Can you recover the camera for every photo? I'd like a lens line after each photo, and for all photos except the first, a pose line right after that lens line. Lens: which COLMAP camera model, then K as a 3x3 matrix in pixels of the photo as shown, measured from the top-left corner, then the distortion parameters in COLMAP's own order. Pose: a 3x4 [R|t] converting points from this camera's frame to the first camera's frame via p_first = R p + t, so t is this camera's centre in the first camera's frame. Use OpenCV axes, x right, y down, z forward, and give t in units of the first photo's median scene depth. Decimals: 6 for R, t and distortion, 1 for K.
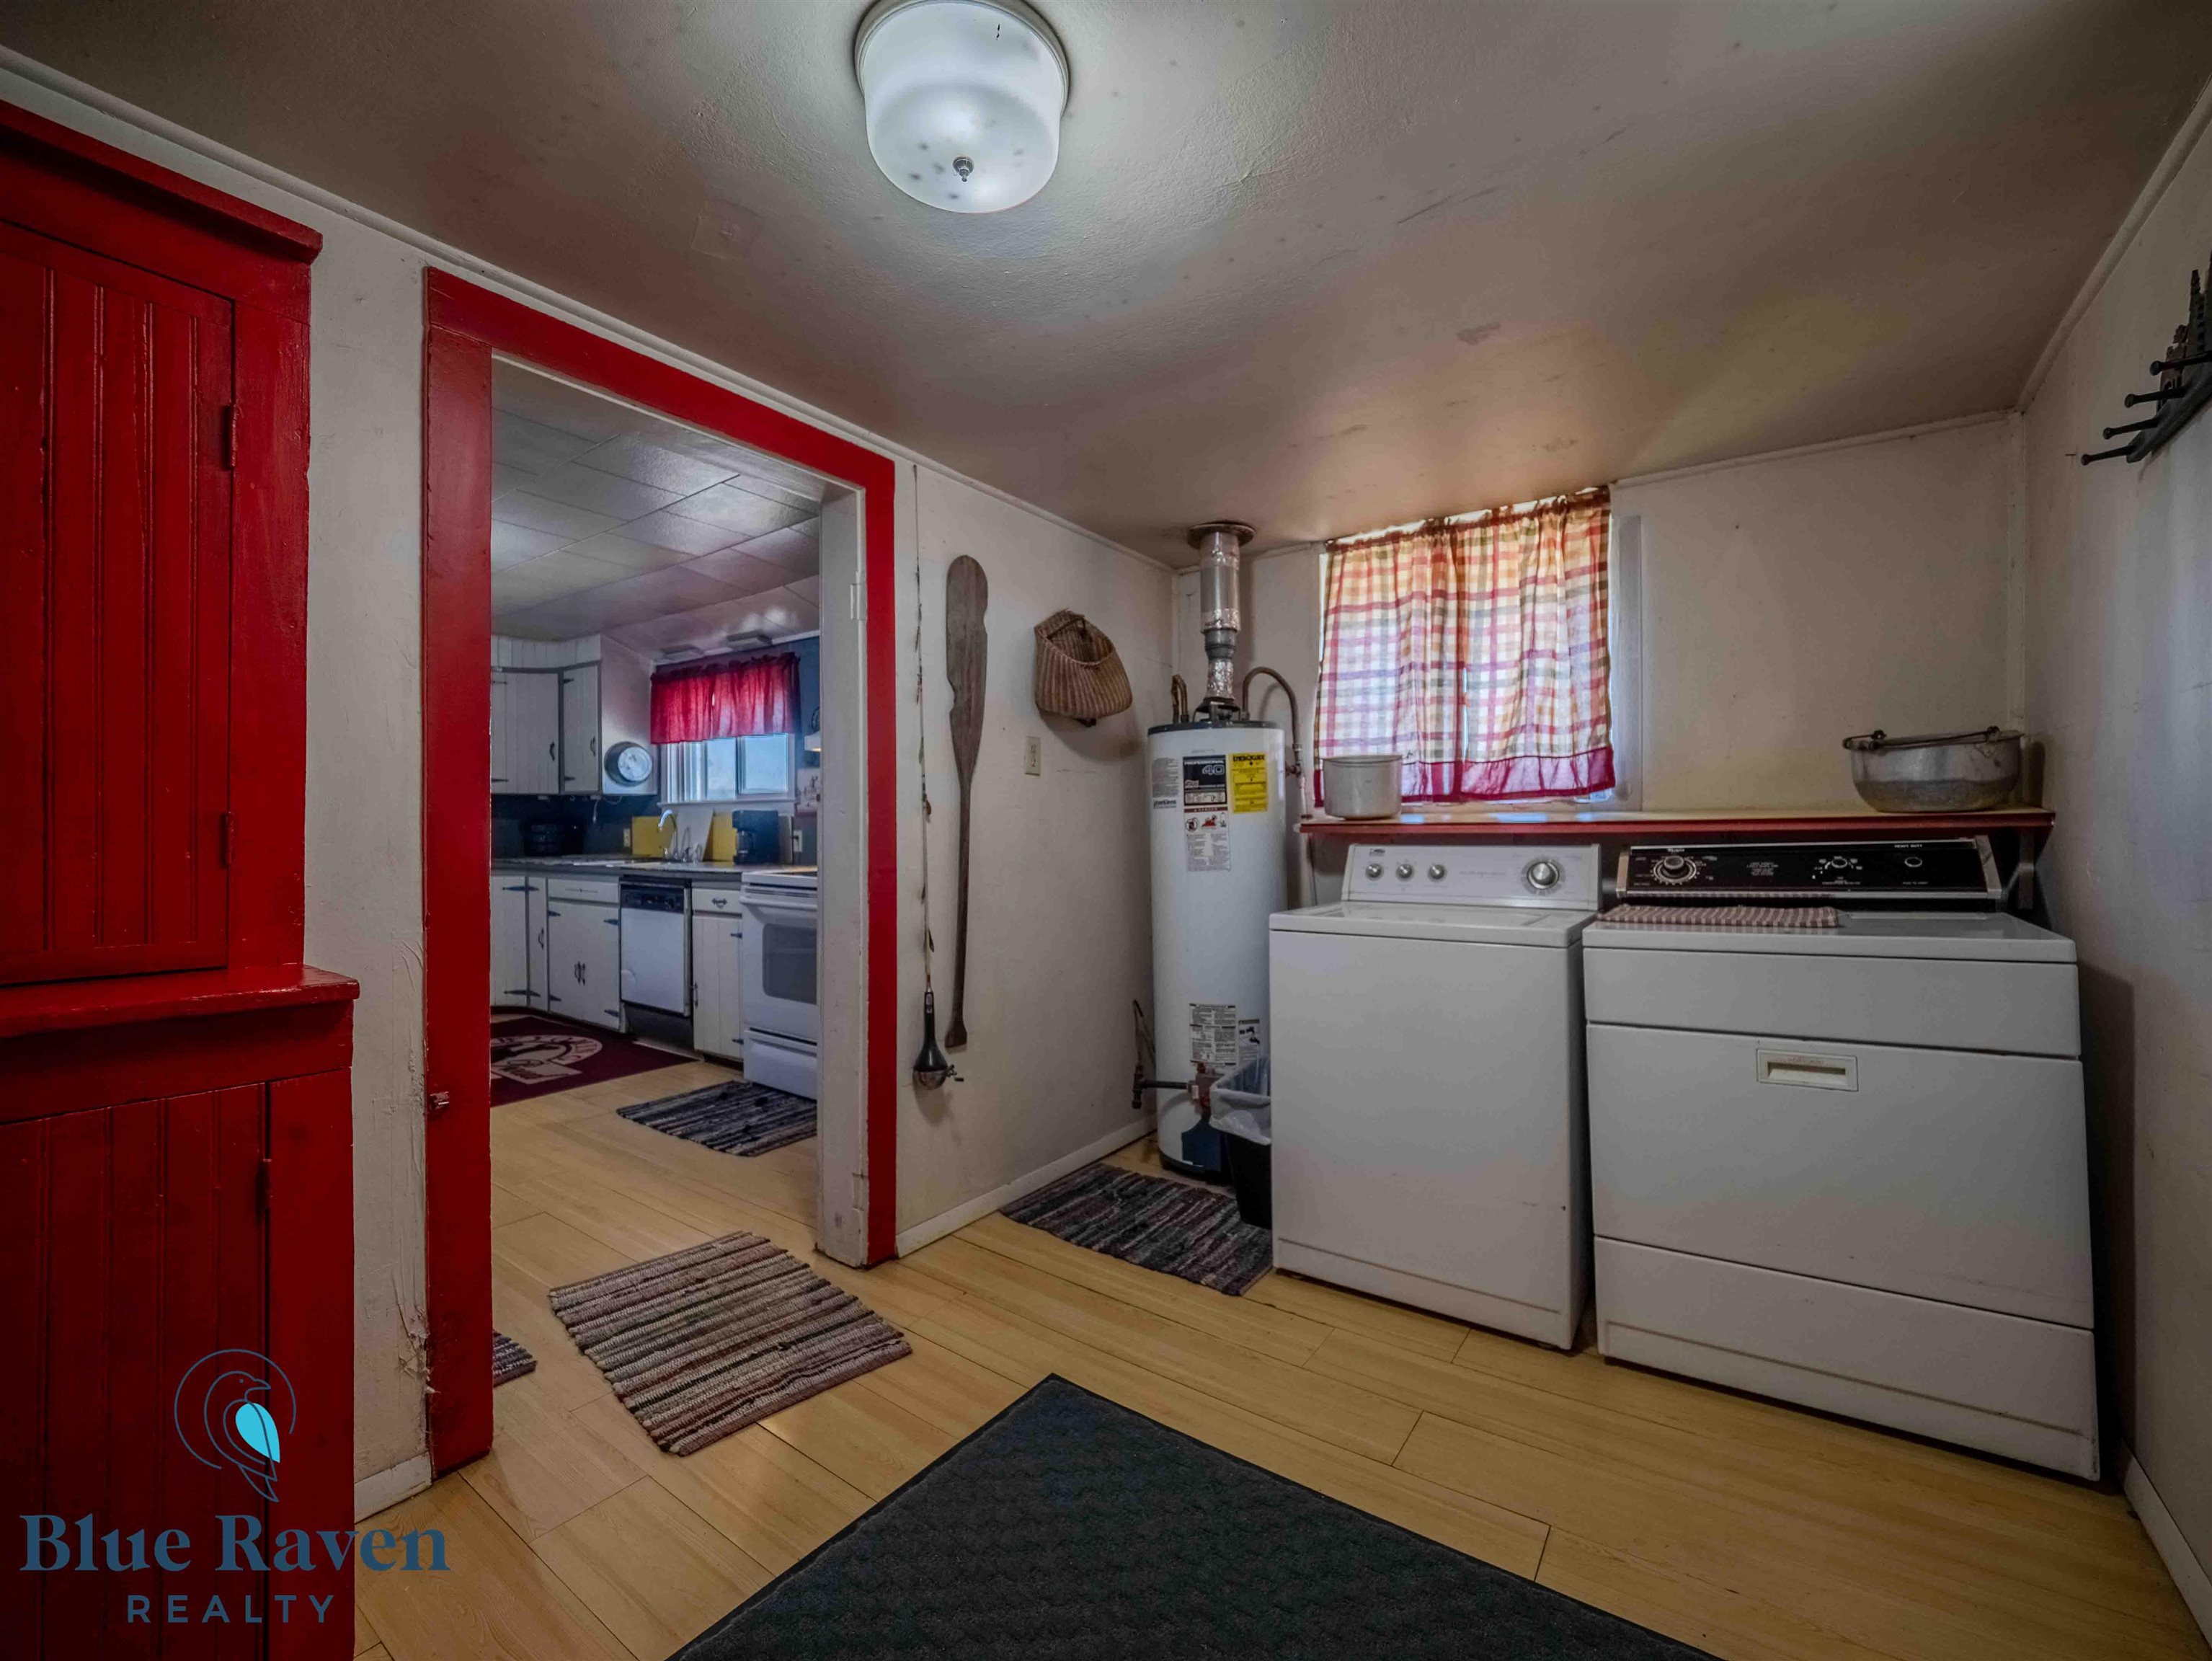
lens RADIAL K [[897.2, 0, 1097.6], [0, 897.2, 824.3], [0, 0, 1]] dist [0.024135, -0.023588]
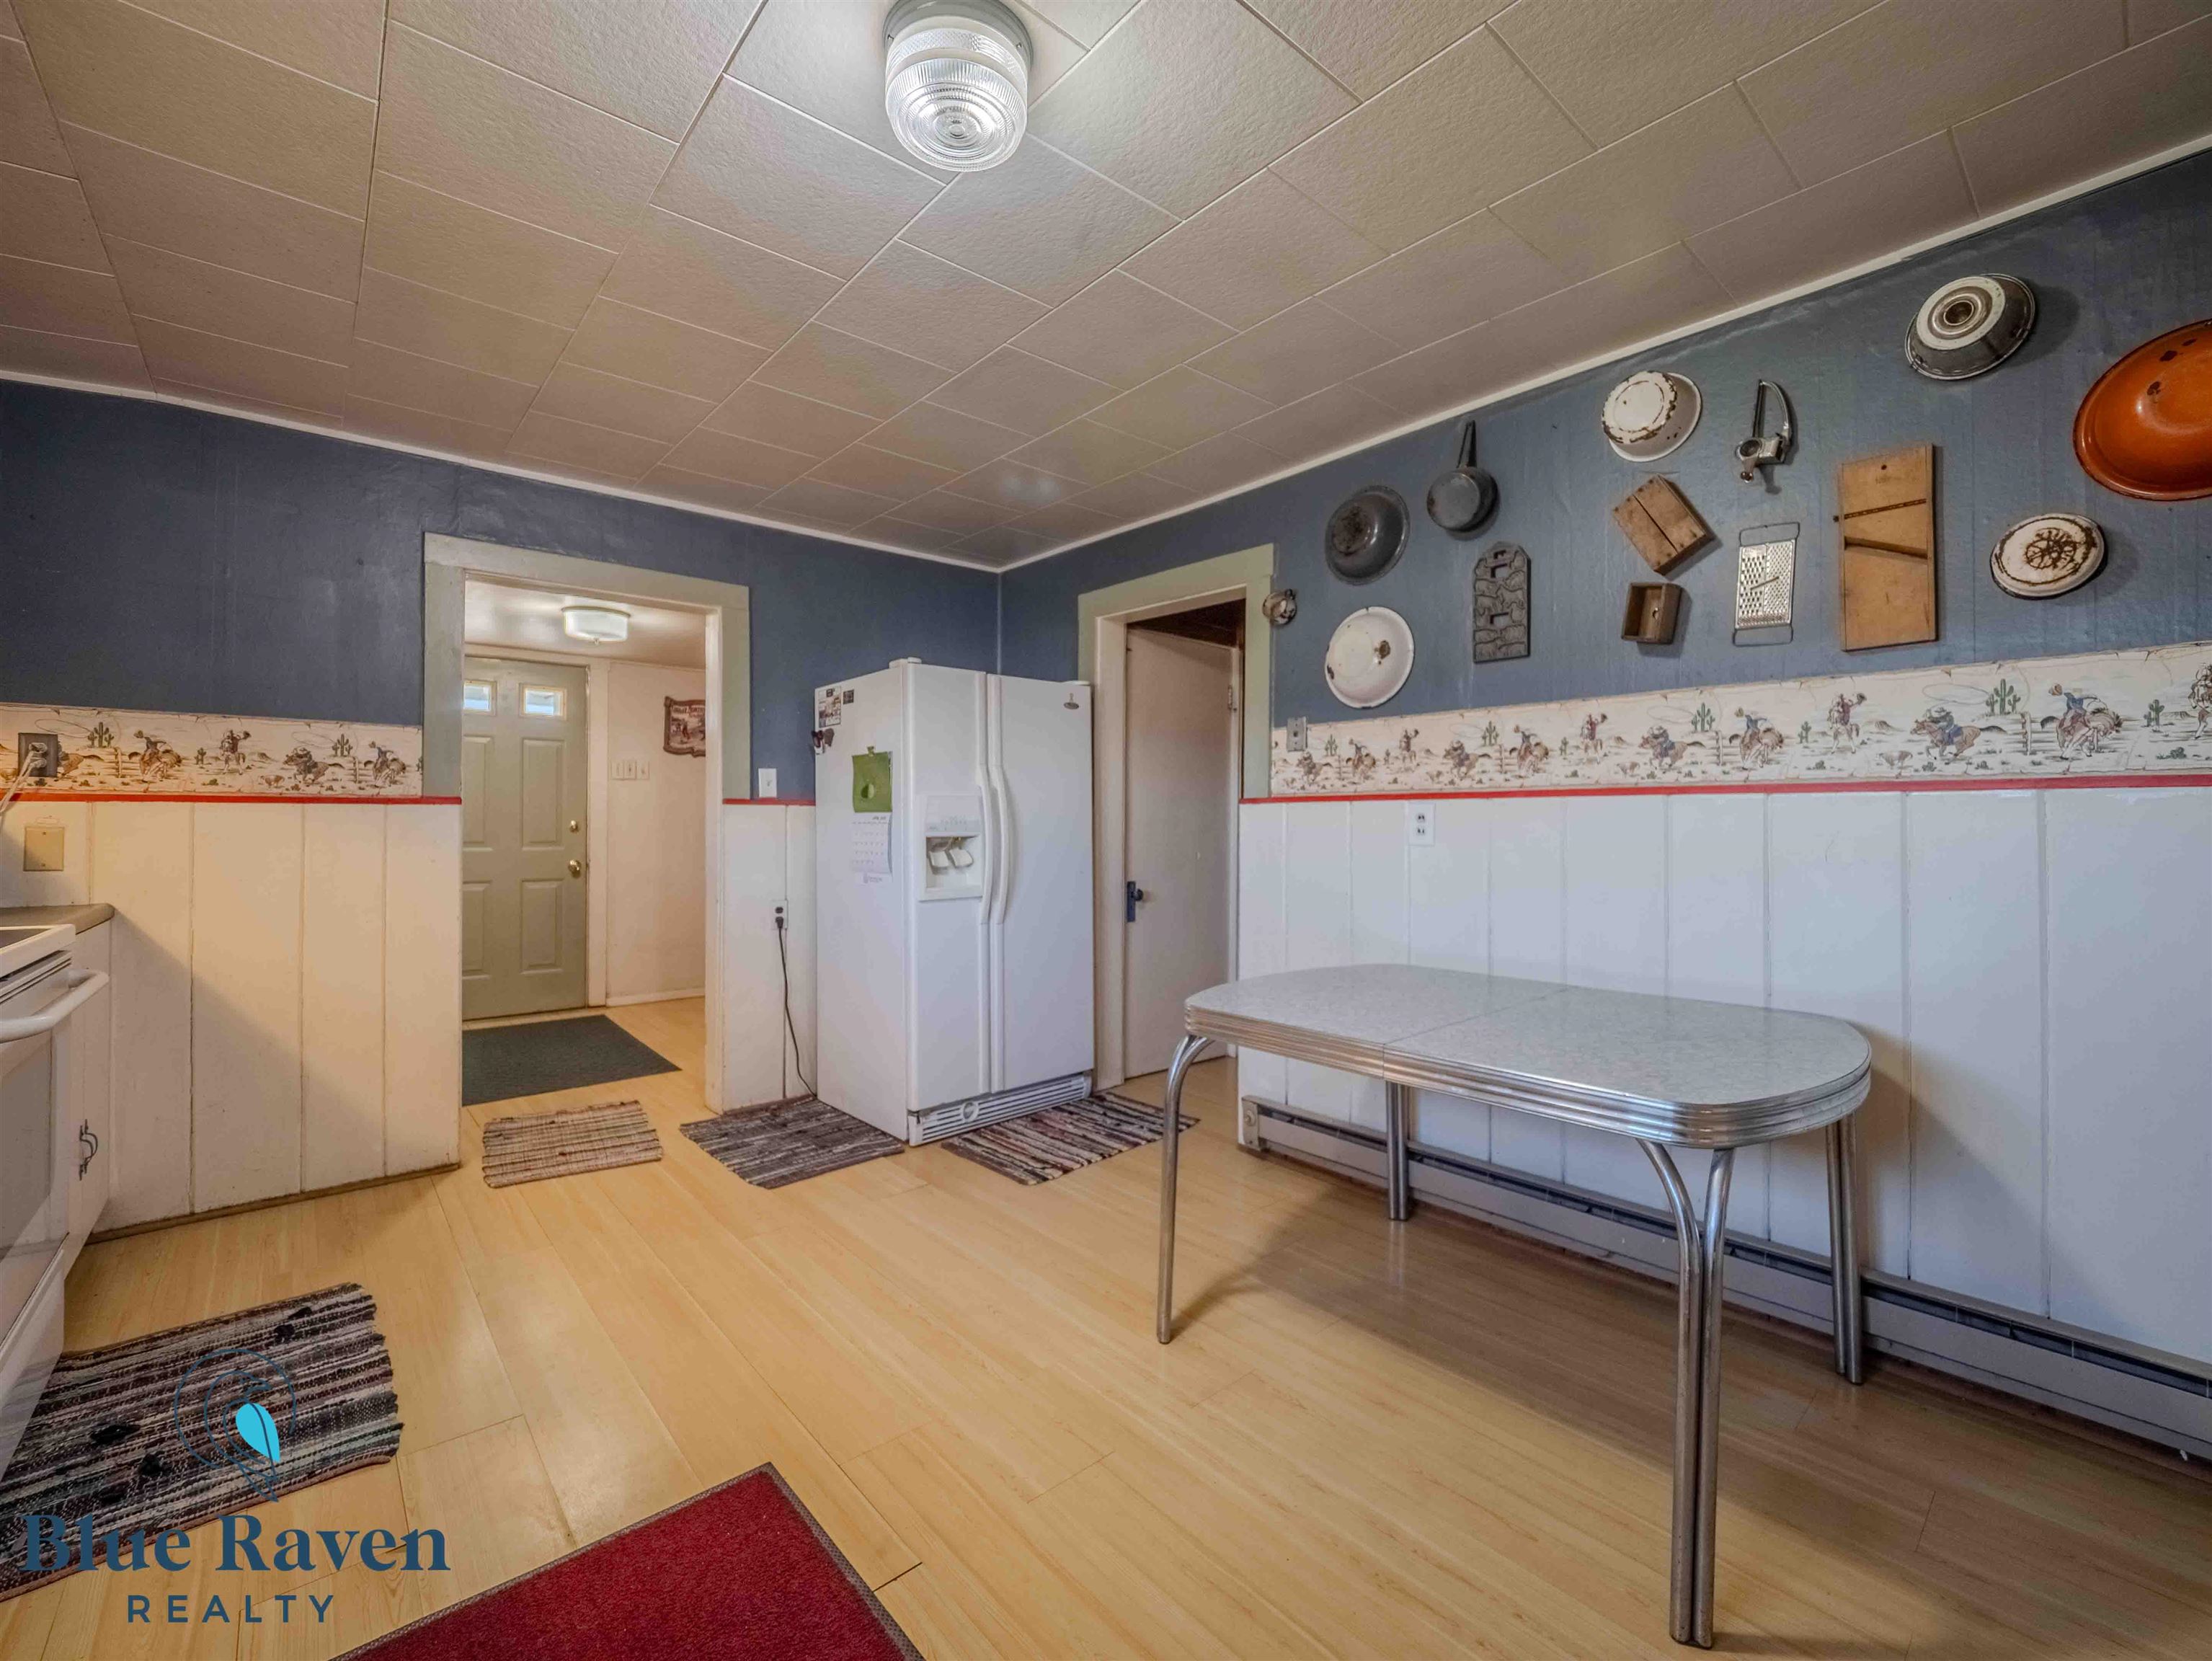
lens RADIAL K [[922.2, 0, 1098.7], [0, 922.2, 824.2], [0, 0, 1]] dist [-0.001208, -0.000194]
pose [[-0.972576, 0.010833, 0.232331, -0.846949], [0.009987, 0.999939, -0.004817, 0.011038], [-0.232369, -0.002365, -0.972625, 1.176968]]
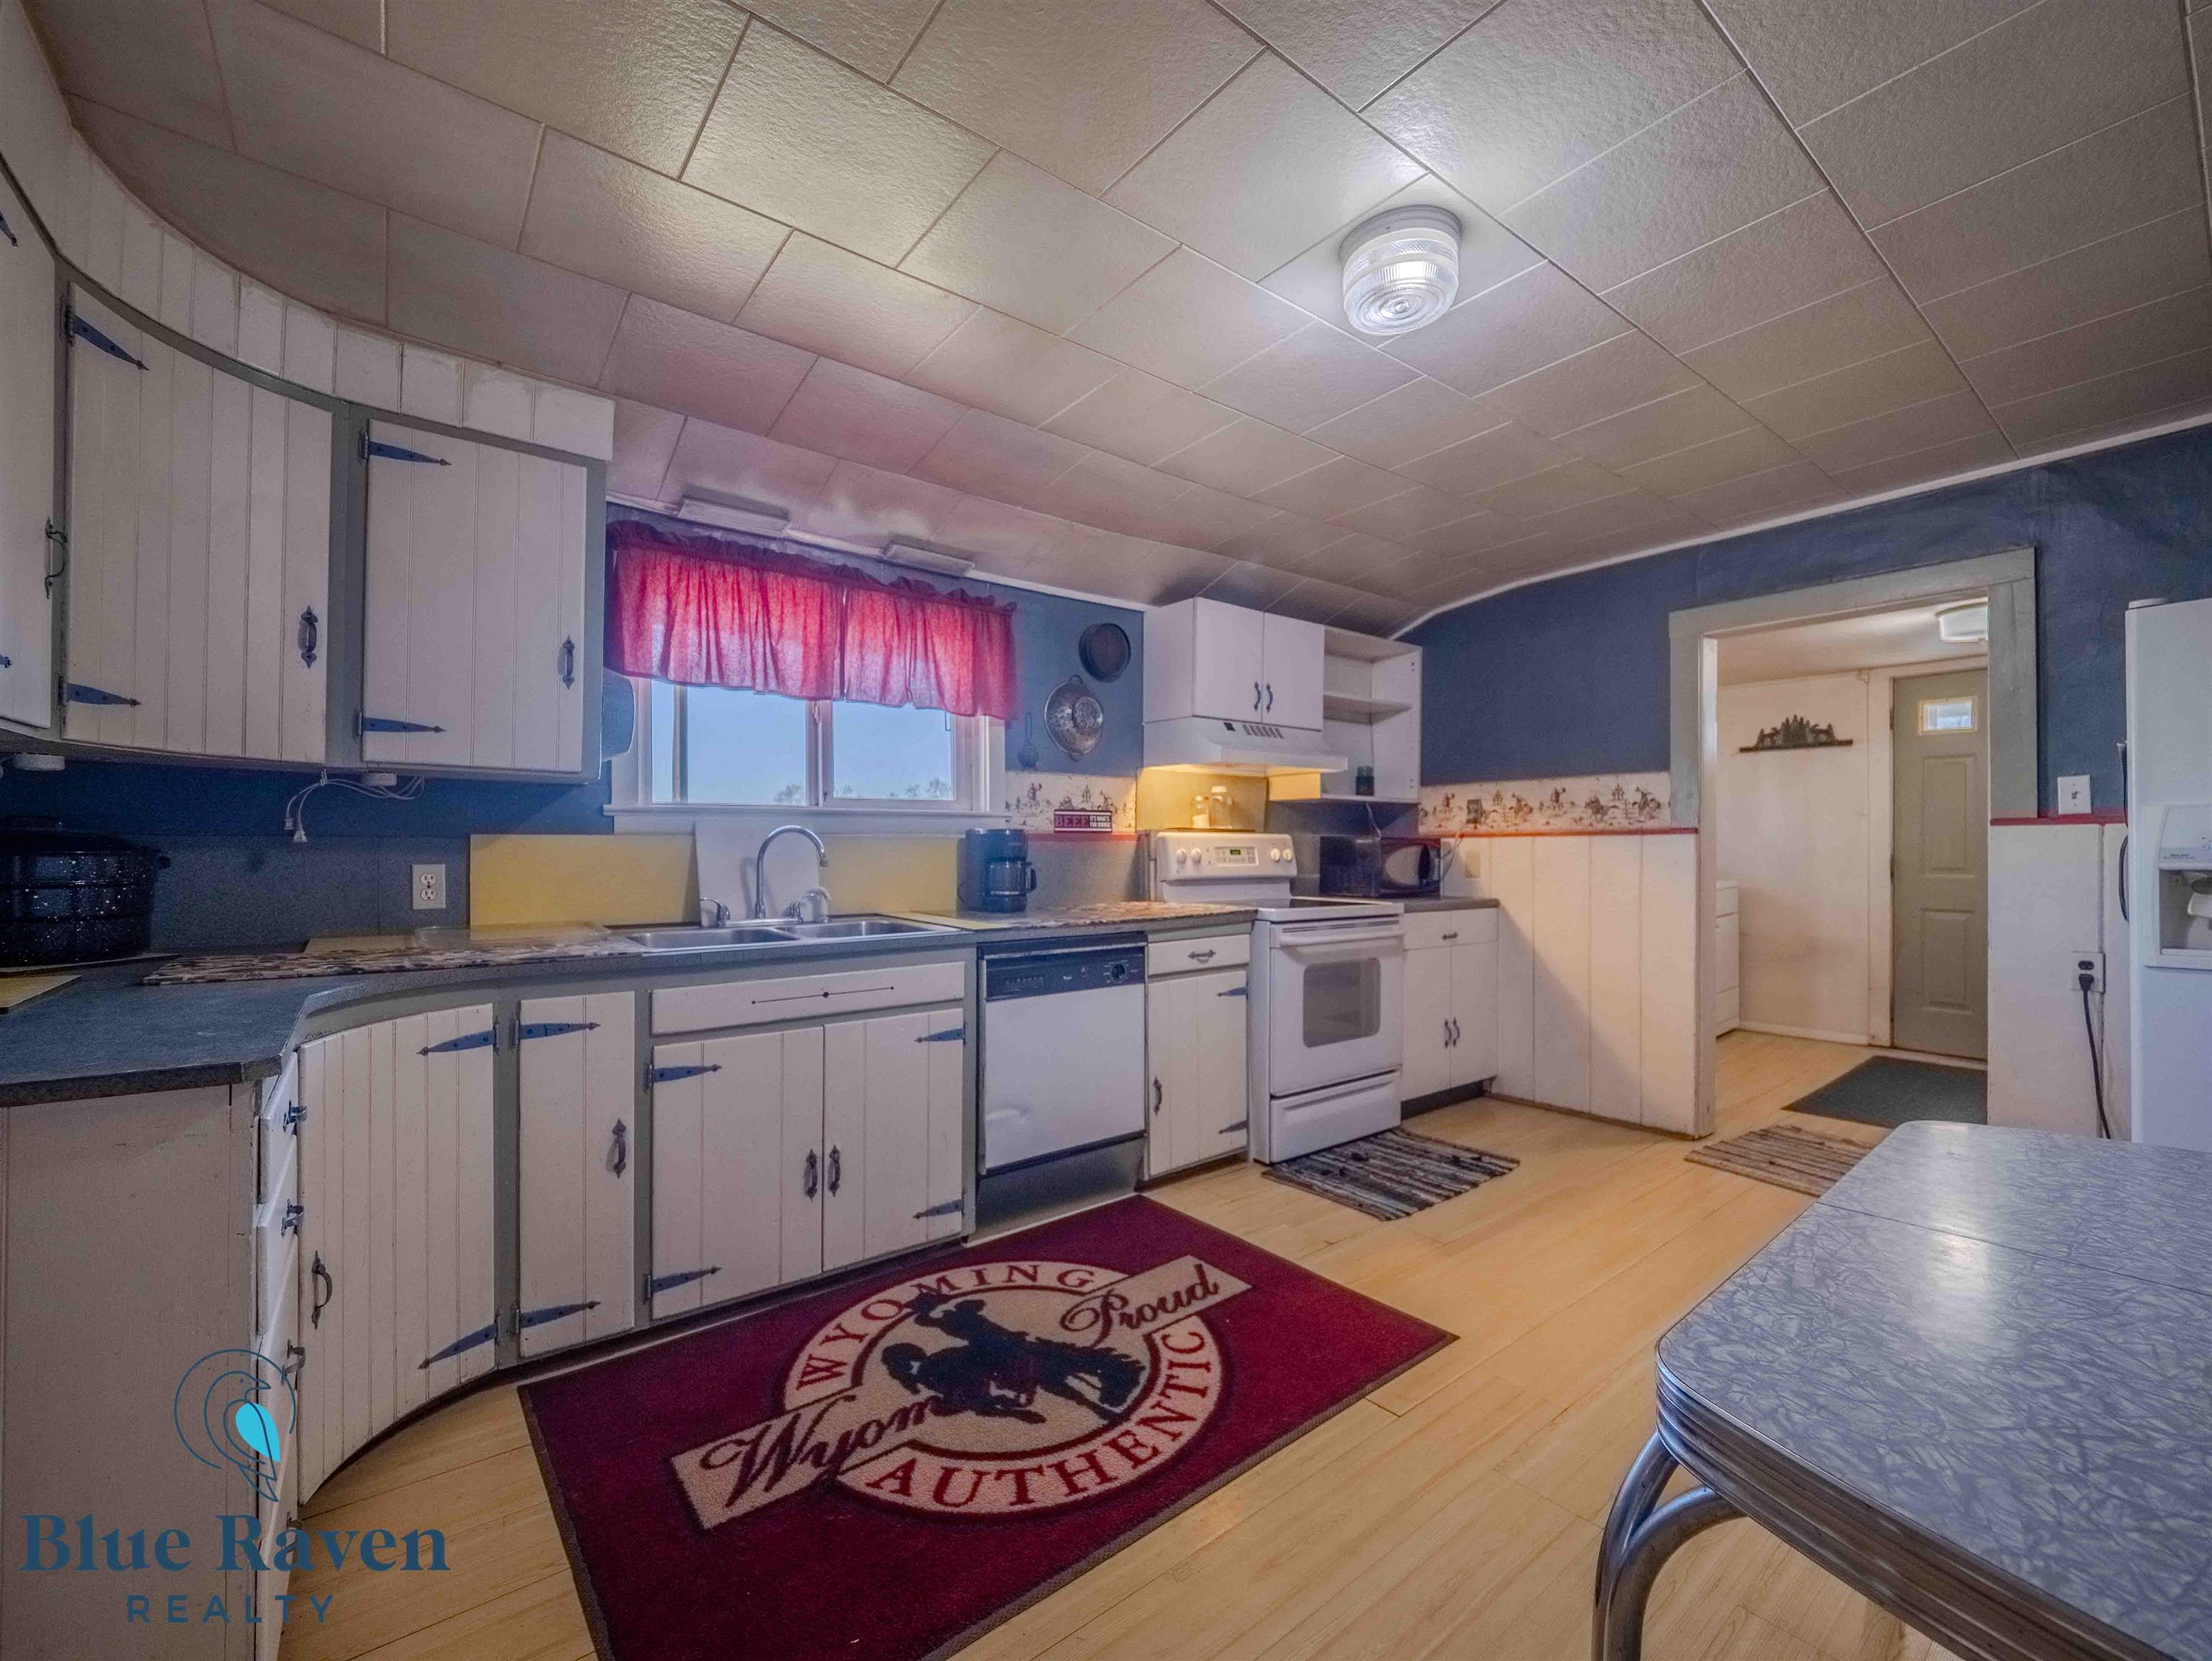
lens RADIAL K [[911.7, 0, 1066.6], [0, 911.7, 842.2], [0, 0, 1]] dist [-0.008548, -0.000124]
pose [[0.302292, 0.011648, 0.953144, -1.177482], [0.005685, 0.999886, -0.014022, 0.003234], [-0.953199, 0.009657, 0.302191, 0.884643]]
